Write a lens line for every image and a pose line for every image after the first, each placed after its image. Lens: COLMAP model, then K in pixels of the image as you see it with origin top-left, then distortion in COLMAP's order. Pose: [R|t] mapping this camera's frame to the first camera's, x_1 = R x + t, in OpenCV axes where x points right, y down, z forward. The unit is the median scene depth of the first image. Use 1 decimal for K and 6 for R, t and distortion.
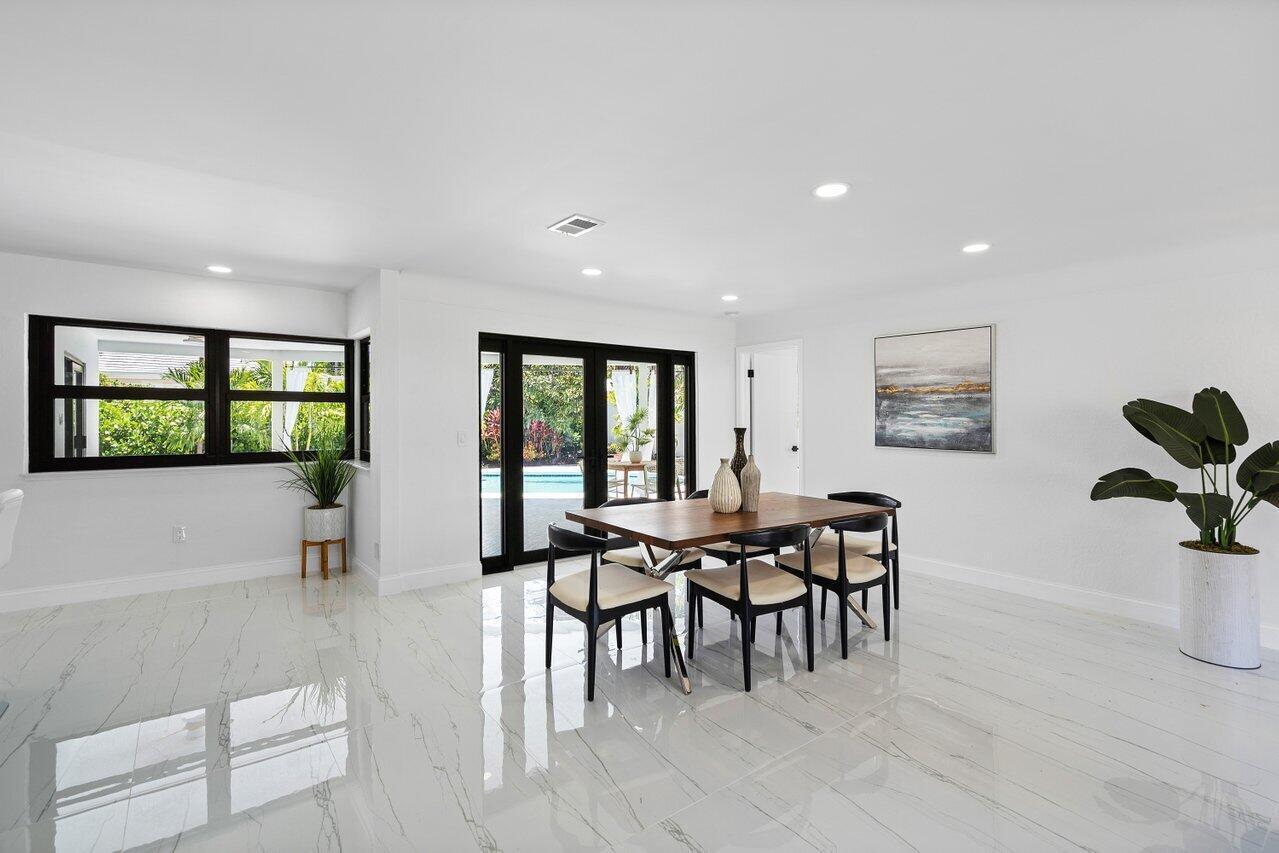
lens RADIAL K [[592.2, 0, 648.8], [0, 592.2, 415.5], [0, 0, 1]] dist [0.002222, 0.001026]
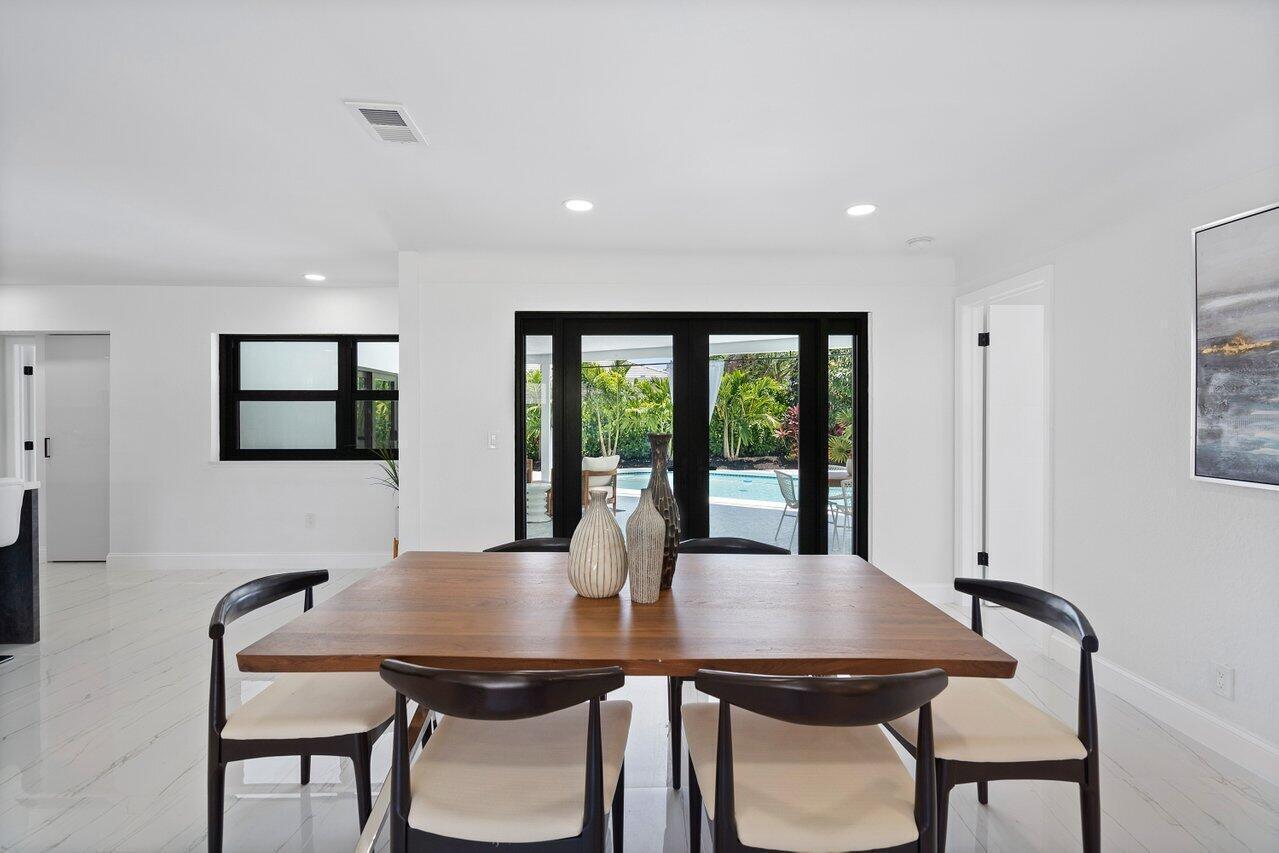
lens RADIAL K [[588.5, 0, 637.1], [0, 588.5, 422.4], [0, 0, 1]] dist [0.000984, 0.000049]
pose [[0.805637, 0.003698, -0.592398, 0.317899], [0.005695, 0.999886, 0.013986, 0.003013], [0.592382, -0.014641, 0.805524, 0.411422]]
